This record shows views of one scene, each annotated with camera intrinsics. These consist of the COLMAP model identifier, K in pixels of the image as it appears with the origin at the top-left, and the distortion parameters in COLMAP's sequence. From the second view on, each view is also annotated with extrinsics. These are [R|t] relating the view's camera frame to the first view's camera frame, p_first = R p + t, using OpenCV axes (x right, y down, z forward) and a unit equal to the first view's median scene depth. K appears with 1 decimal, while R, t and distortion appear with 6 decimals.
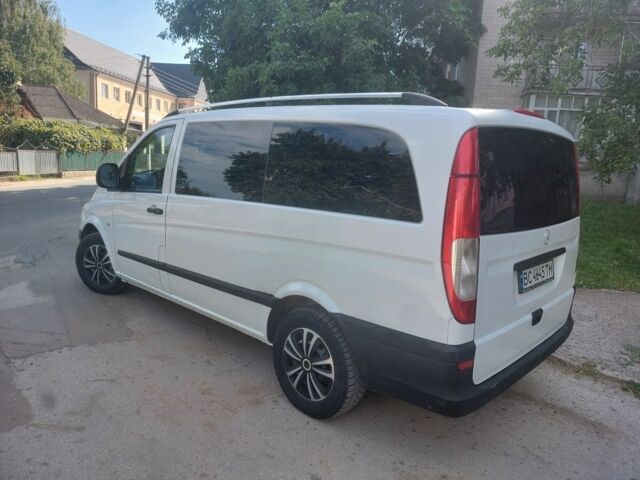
lens RADIAL K [[507.3, 0, 325.6], [0, 507.3, 239.5], [0, 0, 1]] dist [-0.005690, -0.001236]
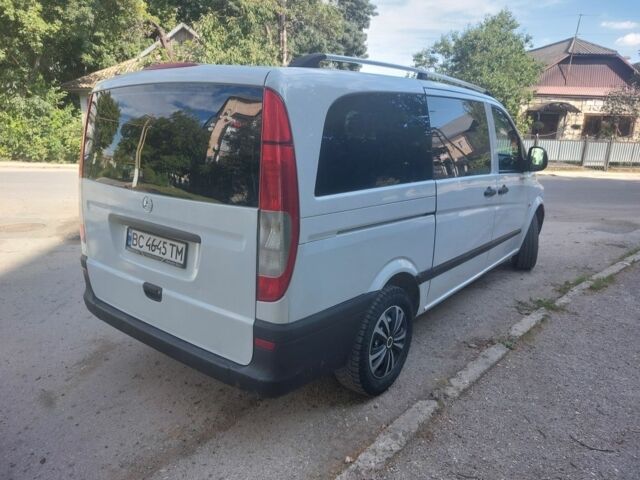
lens RADIAL K [[507.3, 0, 320.0], [0, 507.3, 240.3], [0, 0, 1]] dist [-0.005690, -0.001236]
pose [[0.005820, 0.175539, -0.984455, 0.997677], [-0.172420, 0.969904, 0.171925, -0.111970], [0.985006, 0.168739, 0.035912, 0.957030]]
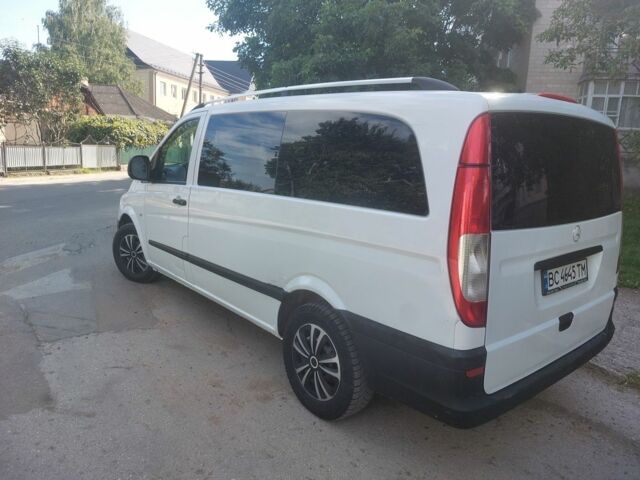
lens RADIAL K [[507.3, 0, 305.8], [0, 507.3, 226.2], [0, 0, 1]] dist [-0.005690, -0.001236]
pose [[0.991298, 0.012572, -0.131037, 0.056830], [-0.014064, 0.999846, -0.010462, -0.000802], [0.130886, 0.012214, 0.991322, 0.033150]]
